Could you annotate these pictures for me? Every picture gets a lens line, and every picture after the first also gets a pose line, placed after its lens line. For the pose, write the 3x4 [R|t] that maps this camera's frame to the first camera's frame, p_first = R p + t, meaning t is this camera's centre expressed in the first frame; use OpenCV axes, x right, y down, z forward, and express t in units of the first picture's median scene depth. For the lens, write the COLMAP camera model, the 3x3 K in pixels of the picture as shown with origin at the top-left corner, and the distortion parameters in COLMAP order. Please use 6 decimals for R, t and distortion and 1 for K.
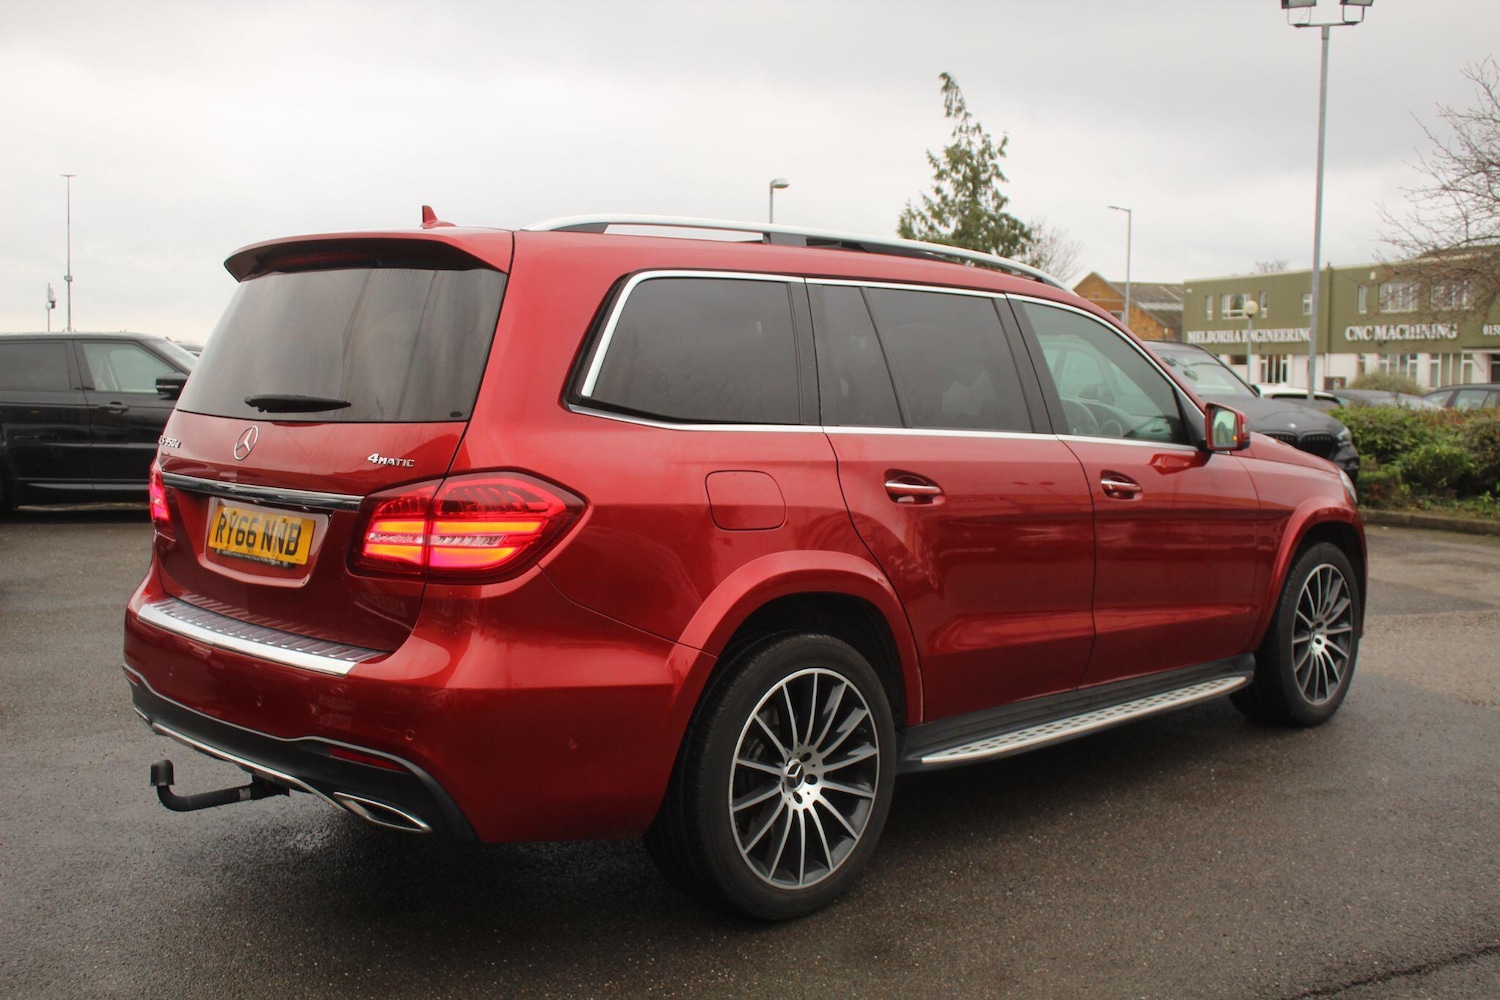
lens RADIAL K [[1608.9, 0, 750.0], [0, 1608.9, 500.0], [0, 0, 1]] dist [-0.137148, 0.014475]
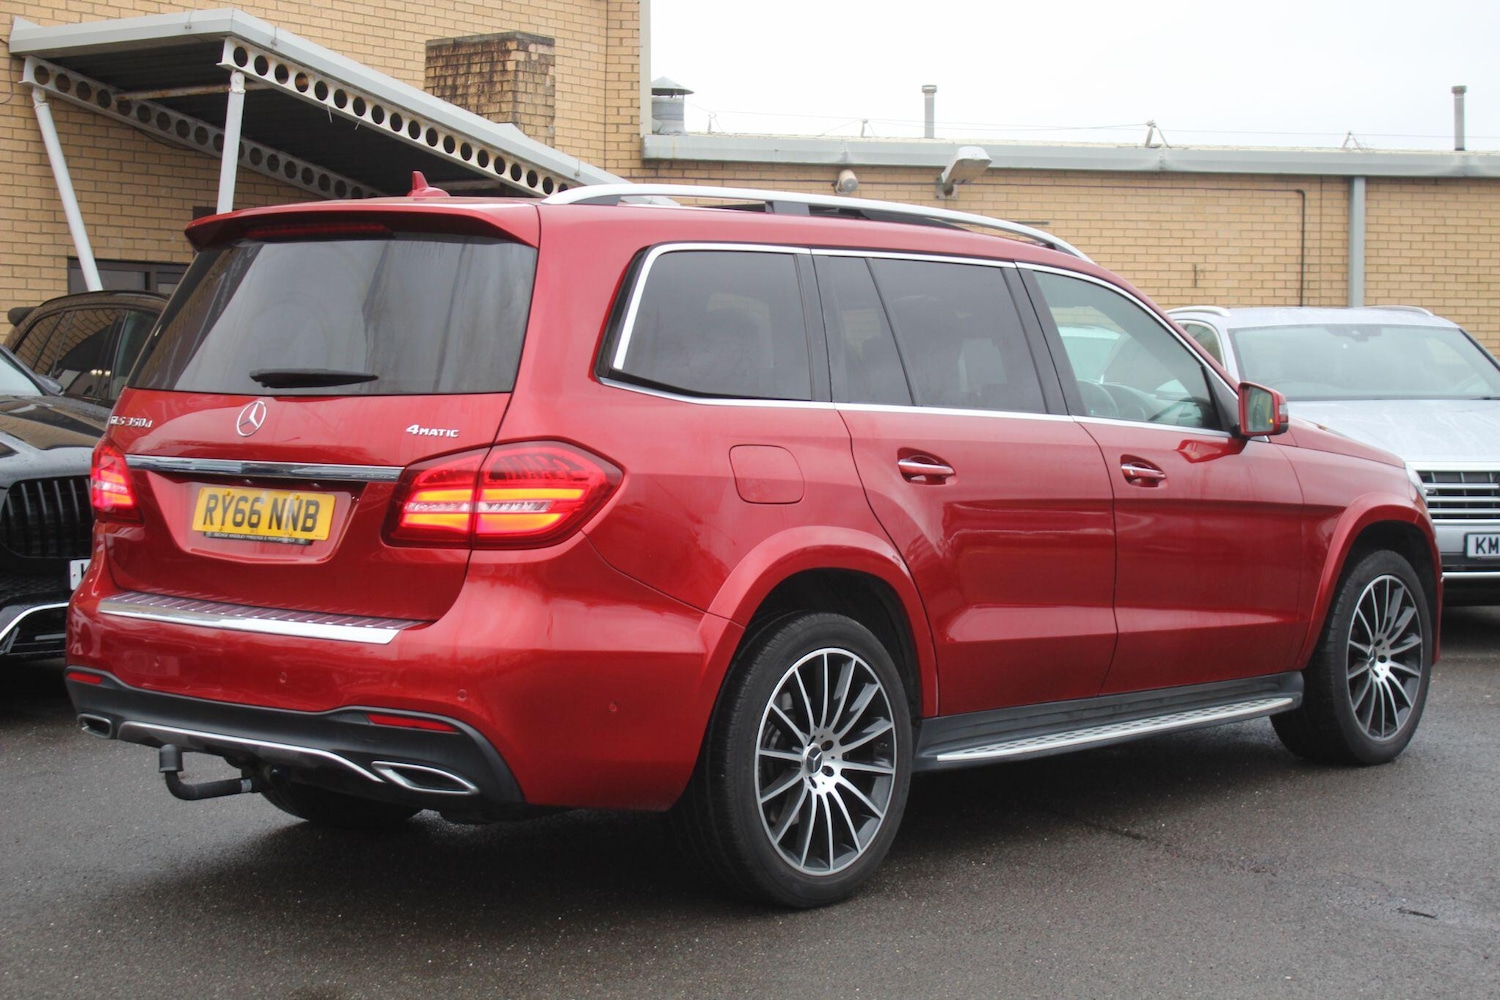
lens RADIAL K [[2708.0, 0, 750.0], [0, 2708.0, 500.0], [0, 0, 1]] dist [-0.007590, 0.041085]
pose [[0.996994, -0.007445, 0.077123, -0.140273], [0.009880, 0.999463, -0.031238, 0.067307], [-0.076849, 0.031906, 0.996532, -0.660866]]
